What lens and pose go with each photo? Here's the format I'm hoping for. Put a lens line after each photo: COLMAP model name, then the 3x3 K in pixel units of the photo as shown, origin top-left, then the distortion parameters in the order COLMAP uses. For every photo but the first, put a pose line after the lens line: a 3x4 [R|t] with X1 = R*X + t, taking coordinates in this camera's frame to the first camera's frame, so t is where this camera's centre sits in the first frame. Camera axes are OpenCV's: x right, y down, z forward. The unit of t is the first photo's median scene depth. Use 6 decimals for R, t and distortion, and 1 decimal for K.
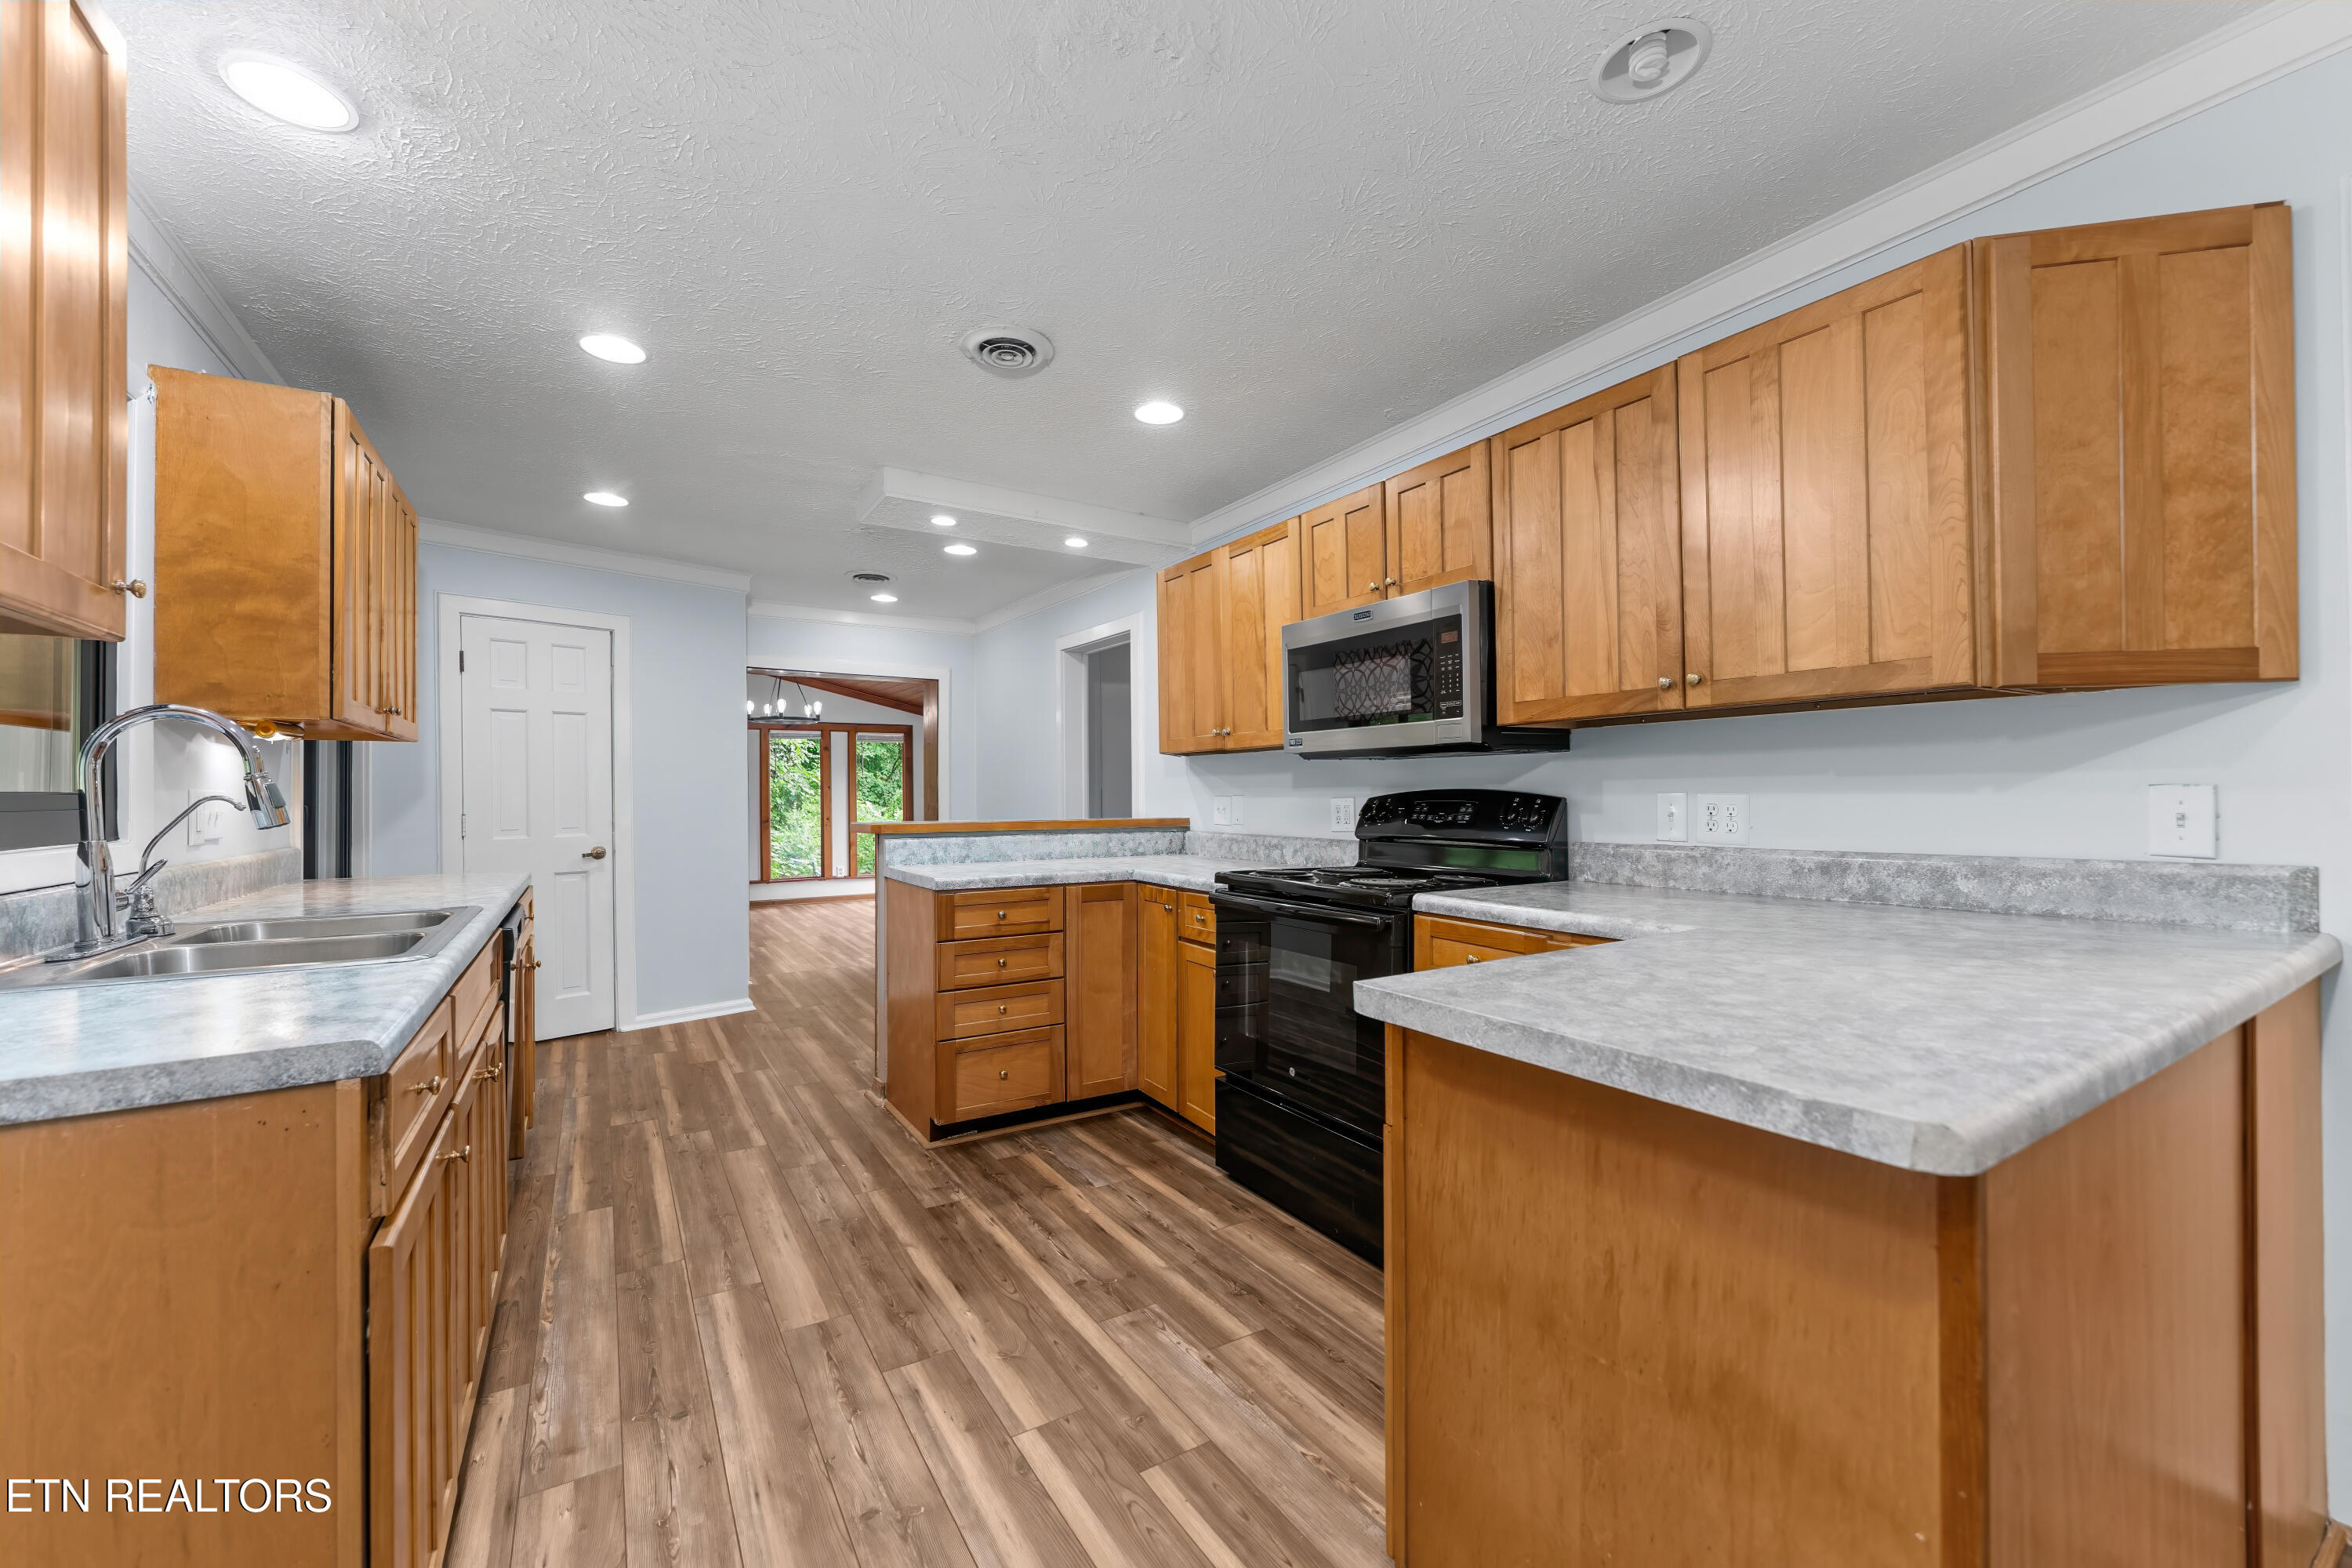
lens RADIAL K [[934.5, 0, 1175.0], [0, 934.5, 787.9], [0, 0, 1]] dist [-0.001037, -0.000659]
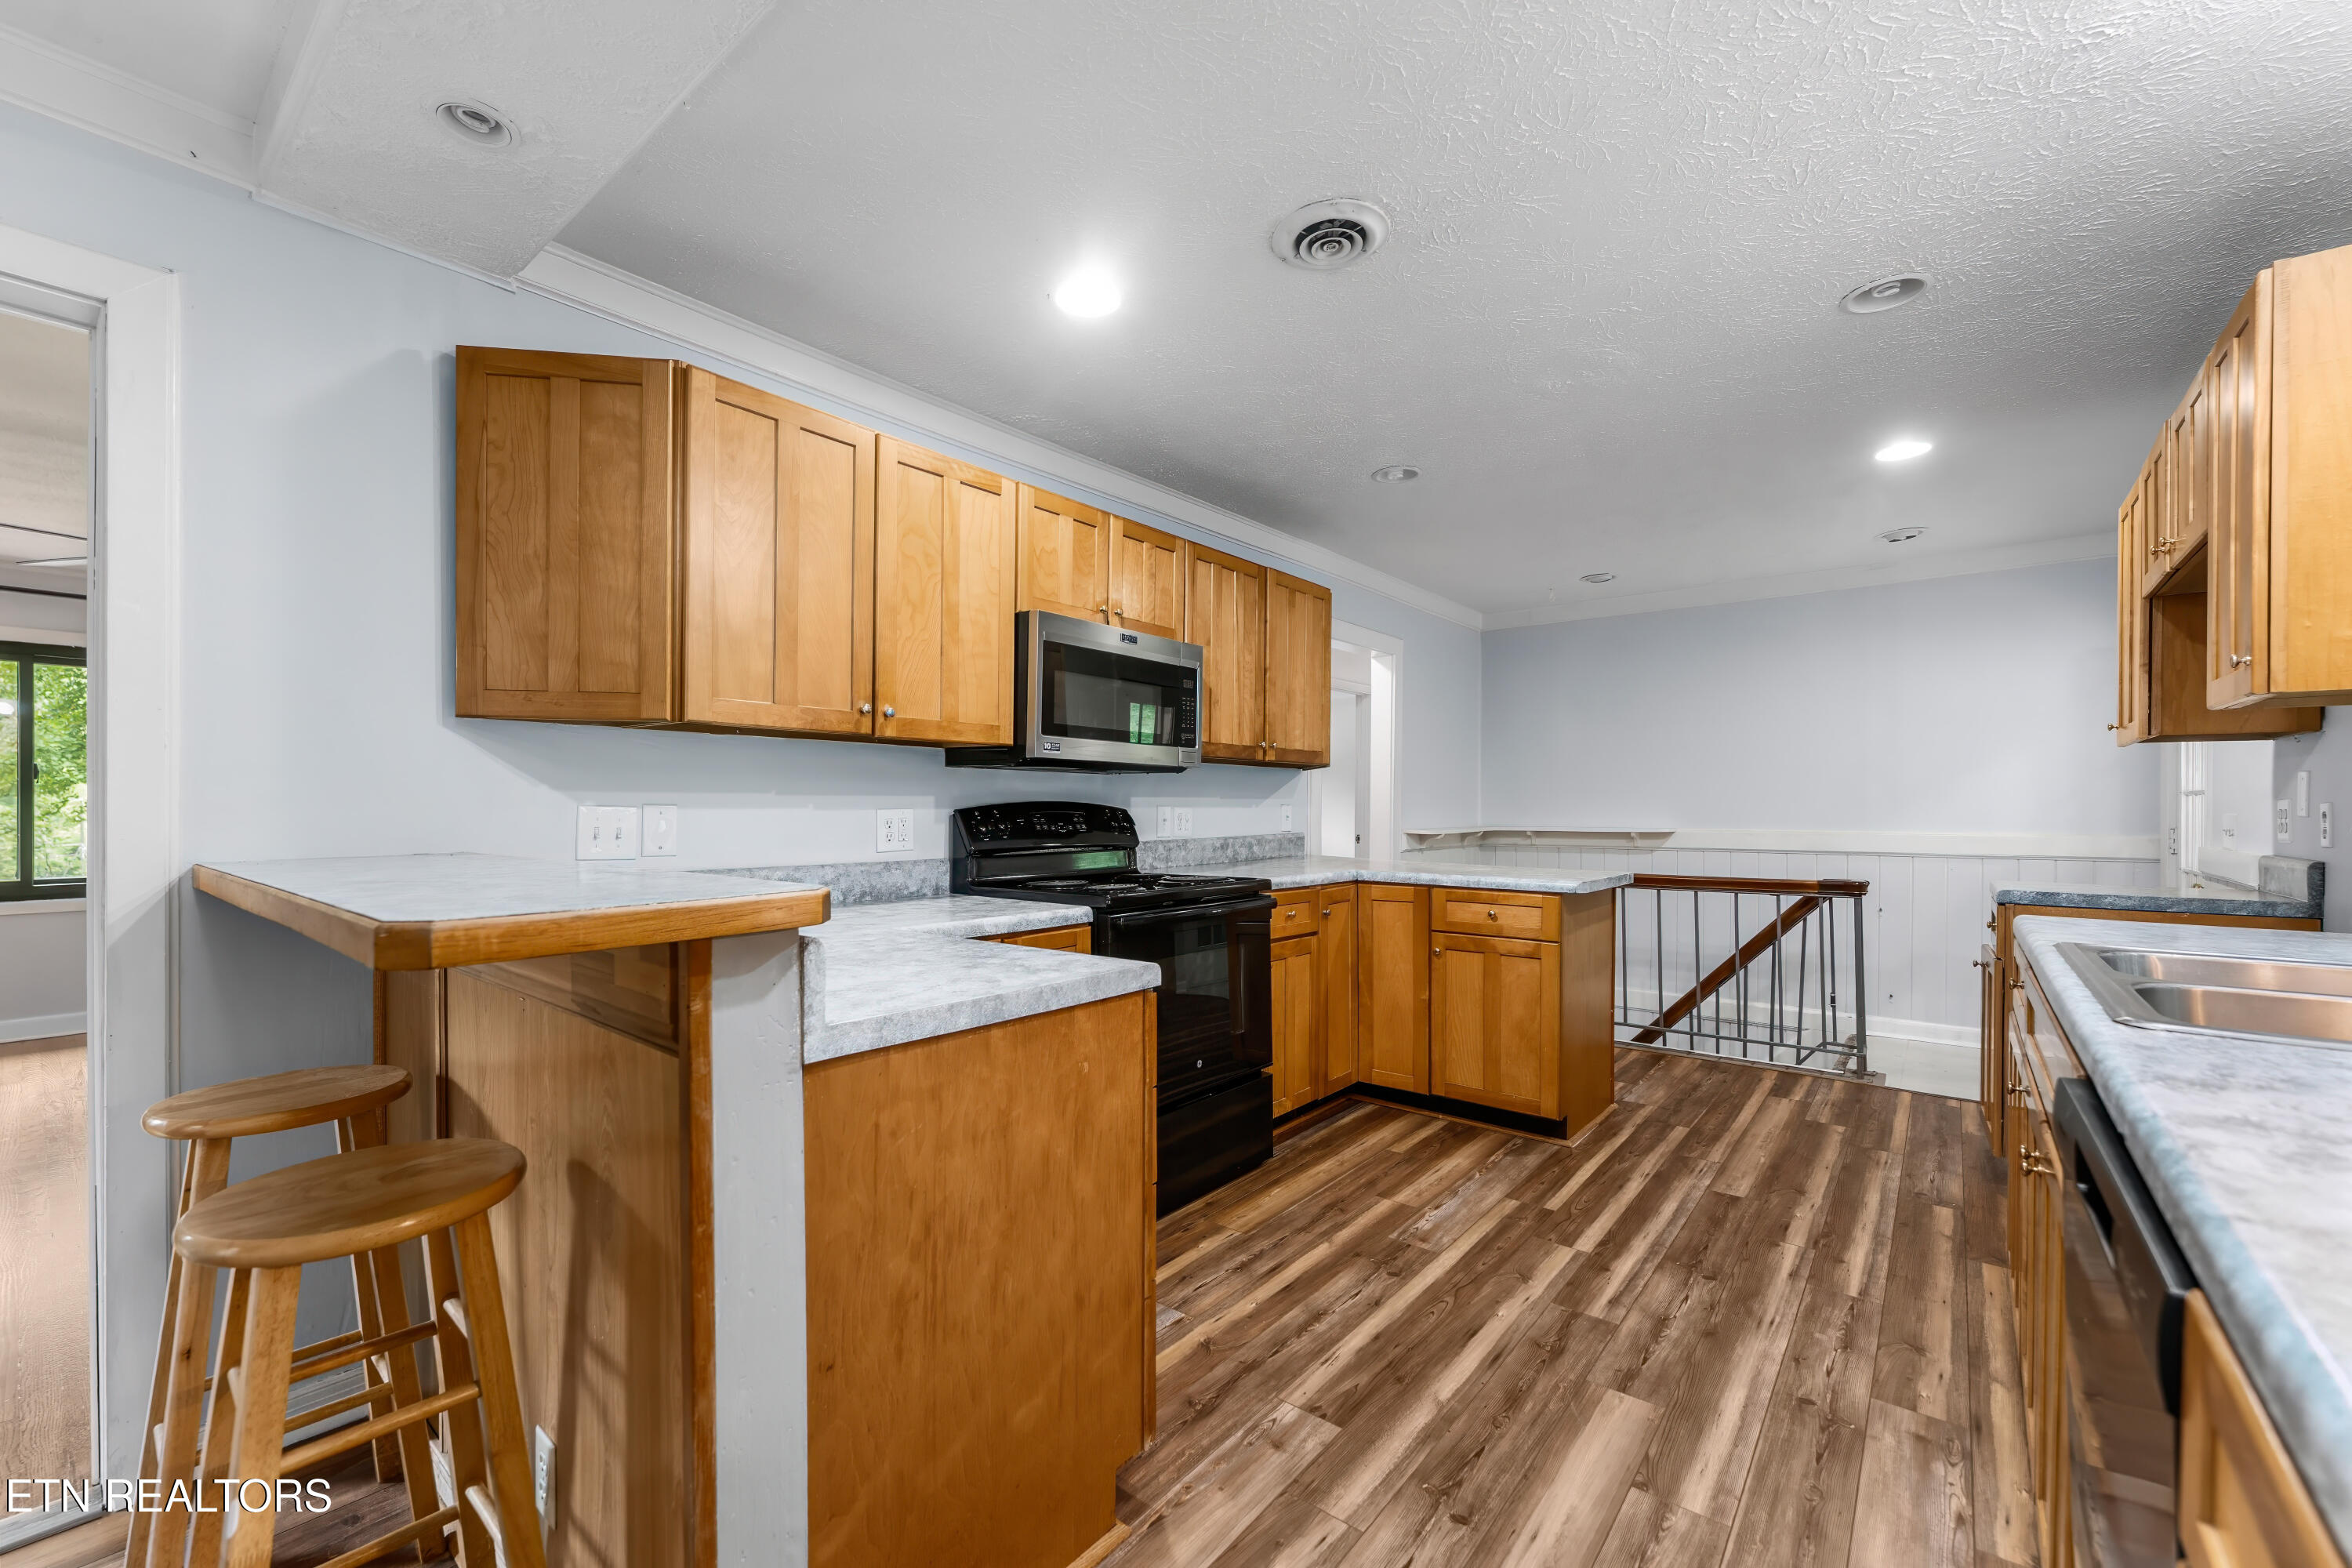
lens RADIAL K [[934.5, 0, 1178.1], [0, 934.5, 814.6], [0, 0, 1]] dist [-0.001037, -0.000659]
pose [[-0.320482, -0.000166, 0.947255, -0.955882], [-0.006505, 0.999977, -0.002026, 0.021793], [-0.947232, -0.006811, -0.320475, 1.483124]]
